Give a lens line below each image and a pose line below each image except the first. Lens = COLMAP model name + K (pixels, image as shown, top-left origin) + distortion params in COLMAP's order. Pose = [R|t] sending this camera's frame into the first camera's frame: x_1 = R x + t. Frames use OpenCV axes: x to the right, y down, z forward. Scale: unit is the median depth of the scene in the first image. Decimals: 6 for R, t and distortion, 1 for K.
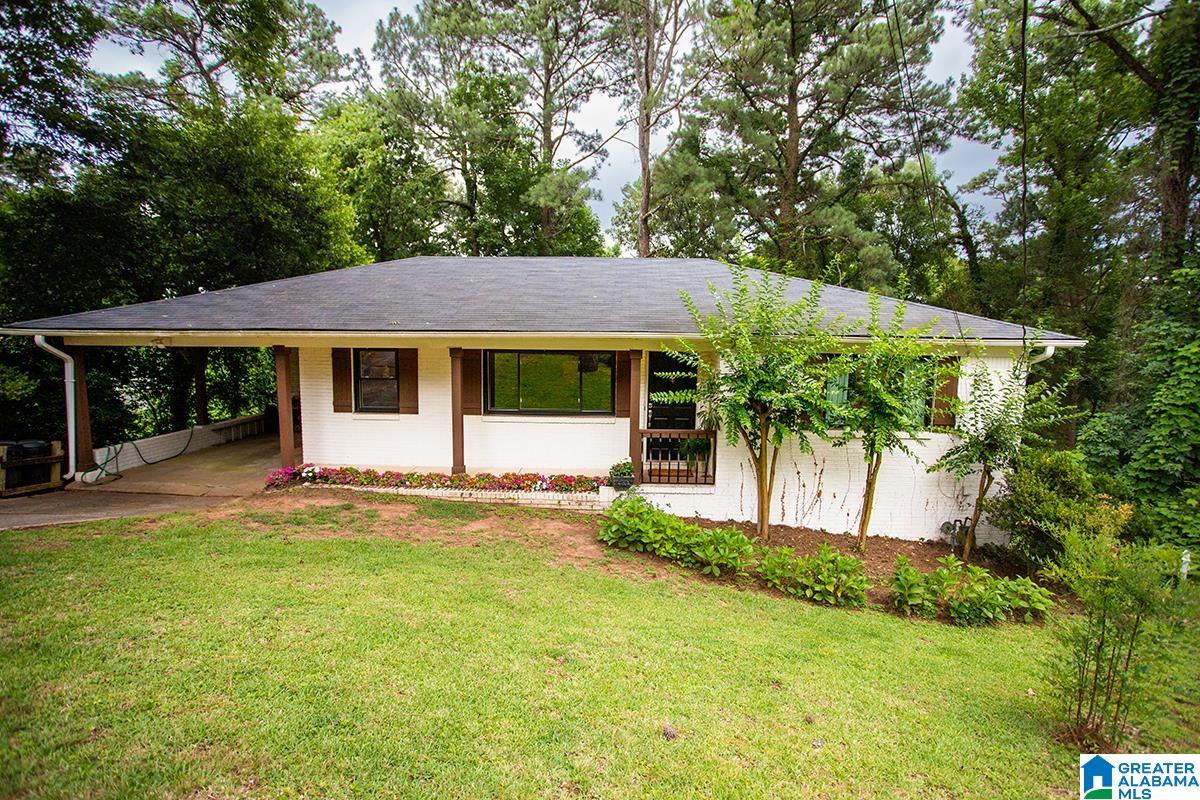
lens RADIAL K [[593.6, 0, 603.1], [0, 593.6, 401.0], [0, 0, 1]] dist [-0.079270, 0.032690]
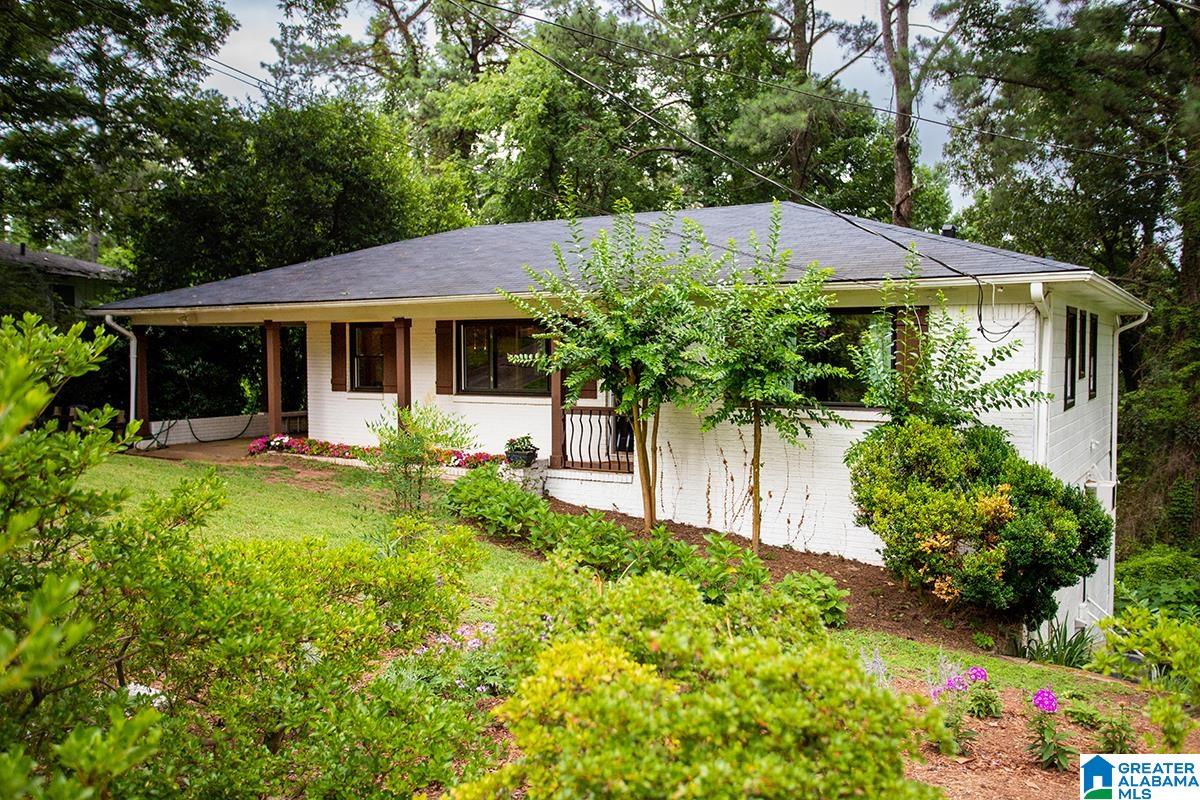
lens RADIAL K [[992.6, 0, 600.0], [0, 992.6, 400.0], [0, 0, 1]] dist [0.004896, 0.001207]
pose [[0.867004, 0.009369, -0.498213, 0.762783], [-0.043584, 0.997417, -0.057089, 0.110258], [0.496391, 0.071210, 0.865173, -0.213400]]
